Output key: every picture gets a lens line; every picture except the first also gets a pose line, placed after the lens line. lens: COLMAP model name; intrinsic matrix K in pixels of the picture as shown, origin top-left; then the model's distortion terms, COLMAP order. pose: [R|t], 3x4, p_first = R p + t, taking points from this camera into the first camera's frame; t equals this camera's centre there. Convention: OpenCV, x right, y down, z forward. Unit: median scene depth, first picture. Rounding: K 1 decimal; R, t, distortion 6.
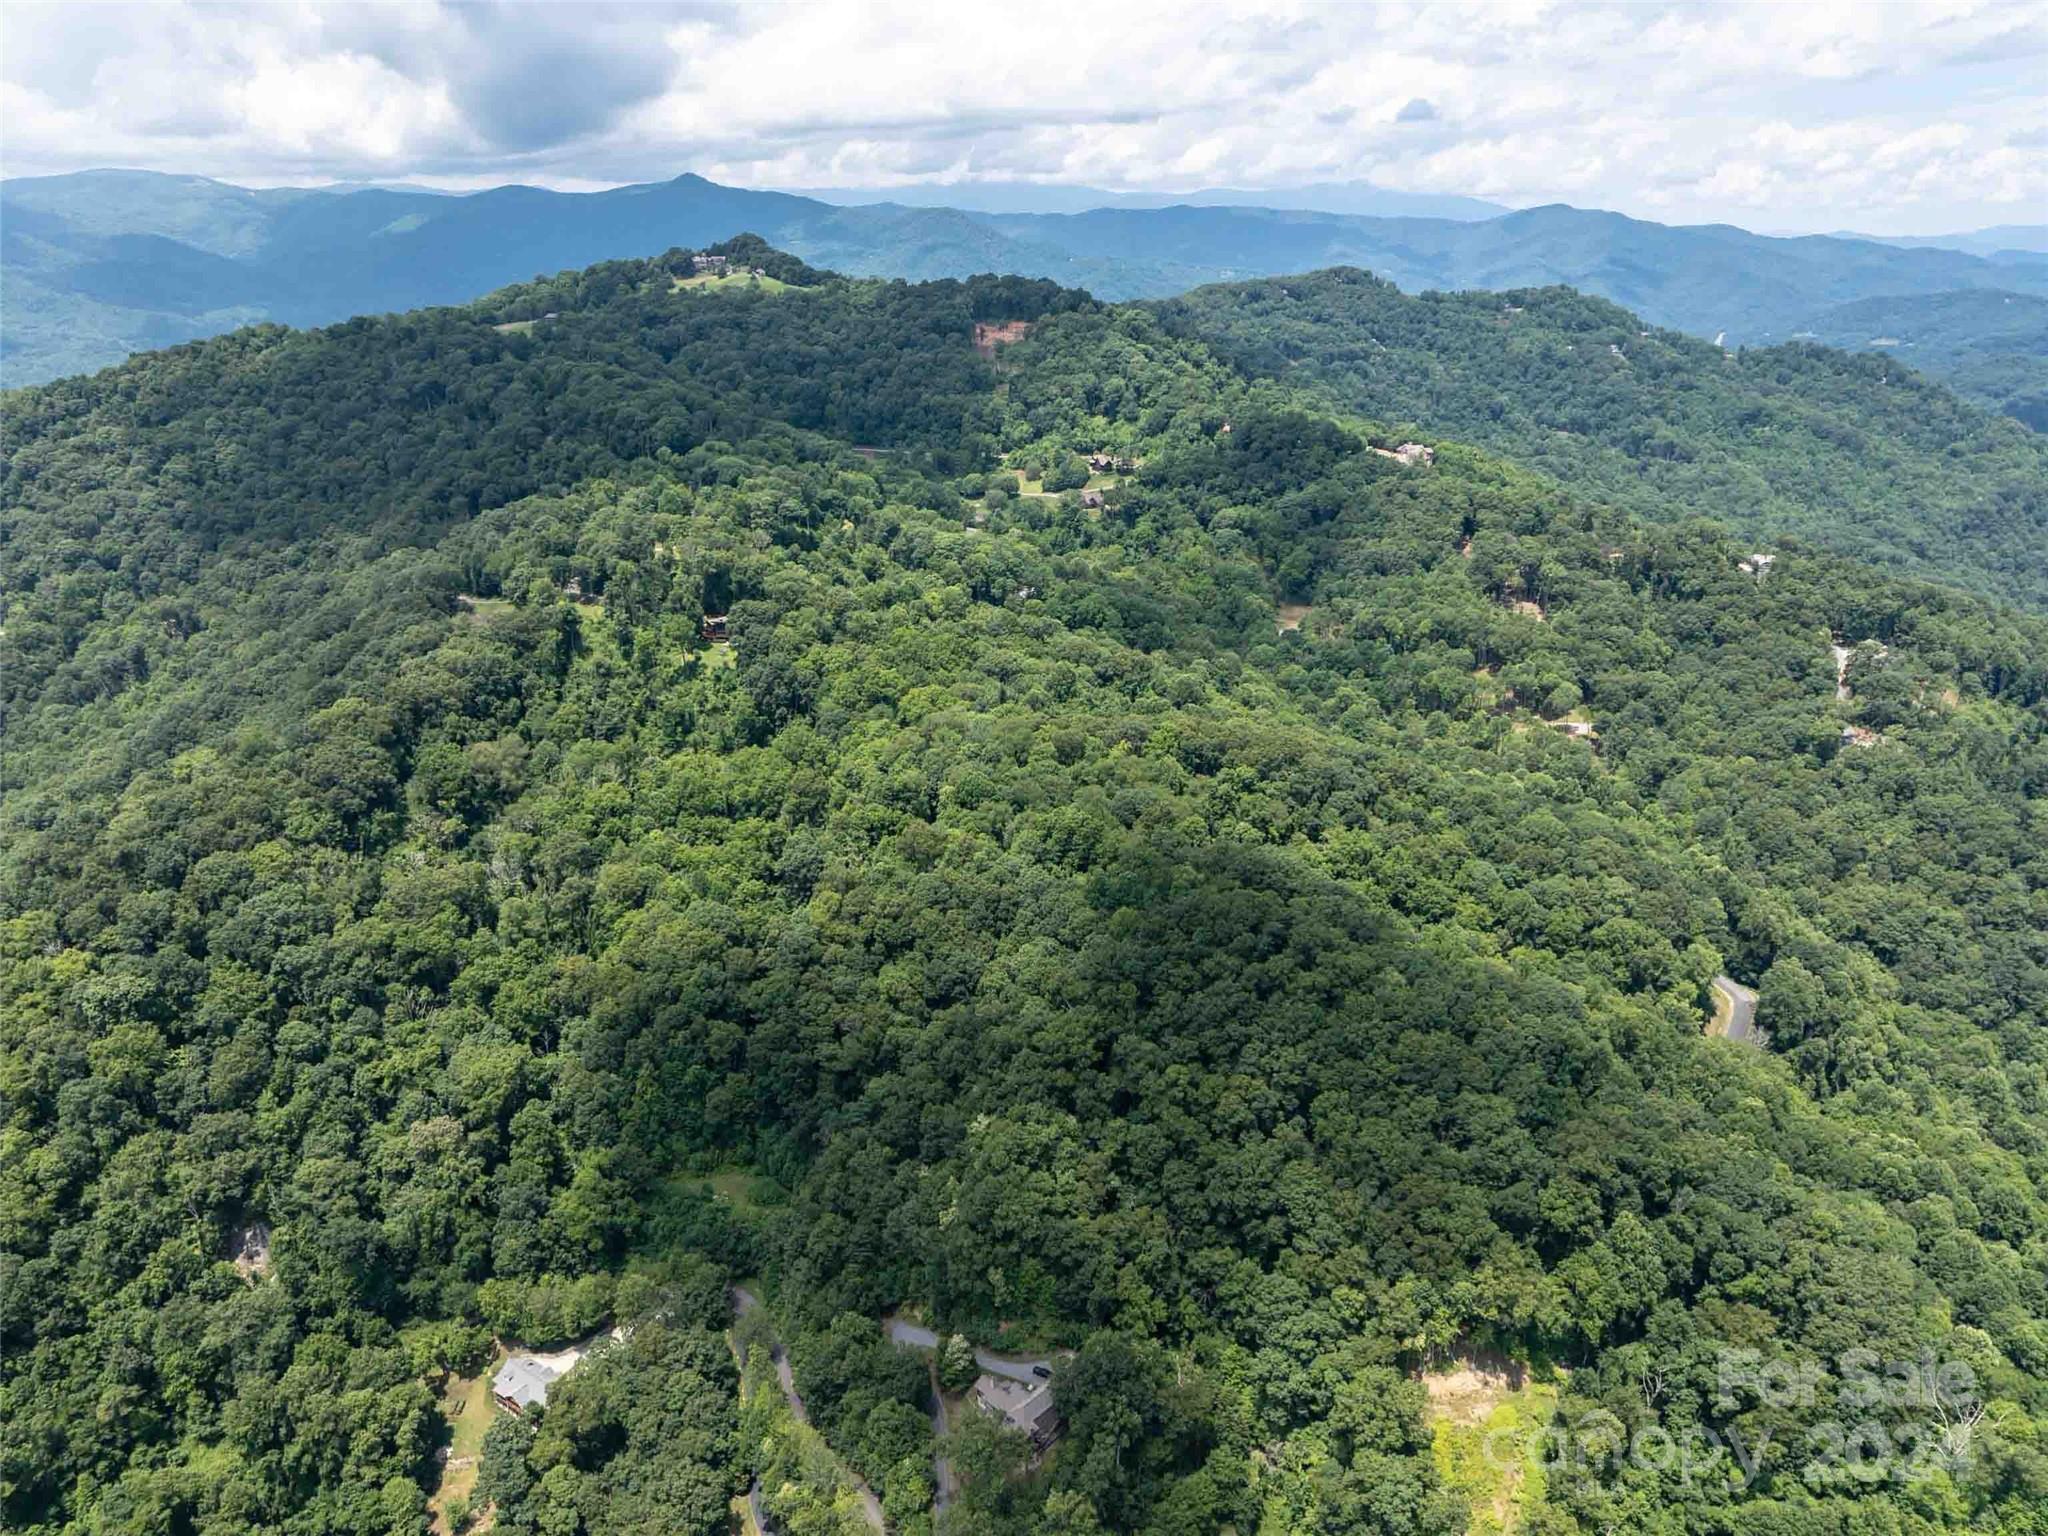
lens RADIAL K [[1449.9, 0, 1024.0], [0, 1449.9, 768.0], [0, 0, 1]] dist [-0.063317, 0.038013]
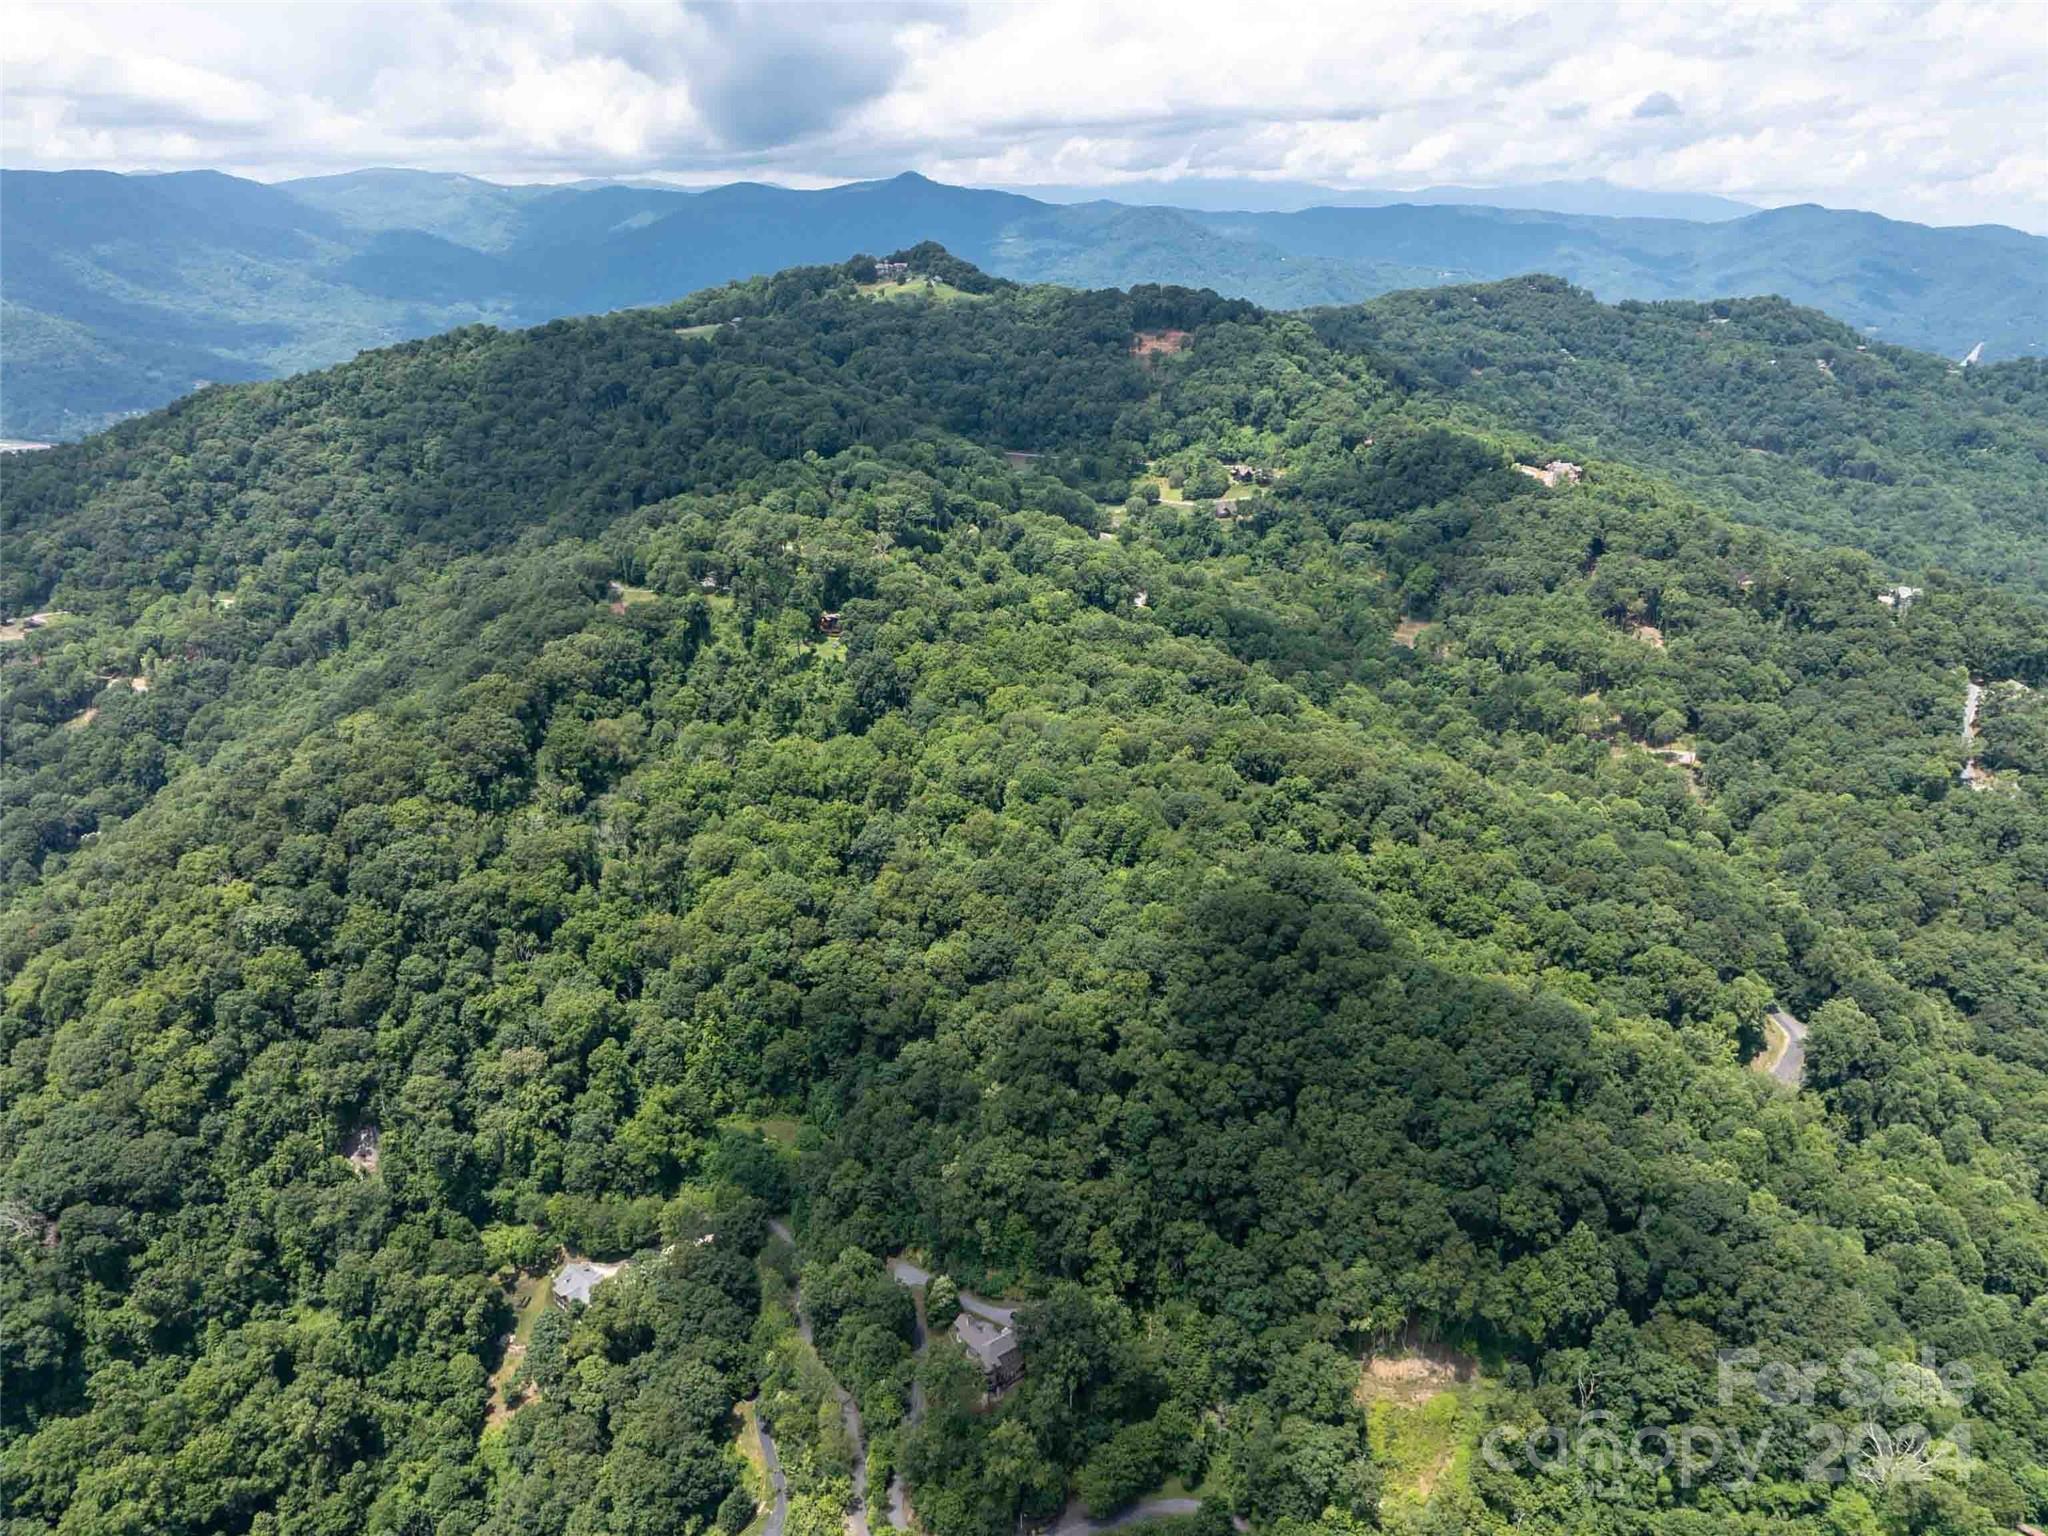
lens RADIAL K [[1449.9, 0, 1024.0], [0, 1449.9, 768.0], [0, 0, 1]] dist [-0.063317, 0.038013]
pose [[0.989407, 0.051628, -0.135678, 0.096118], [-0.051229, 0.998666, 0.006434, -0.003825], [0.135829, 0.000585, 0.990732, -0.058115]]
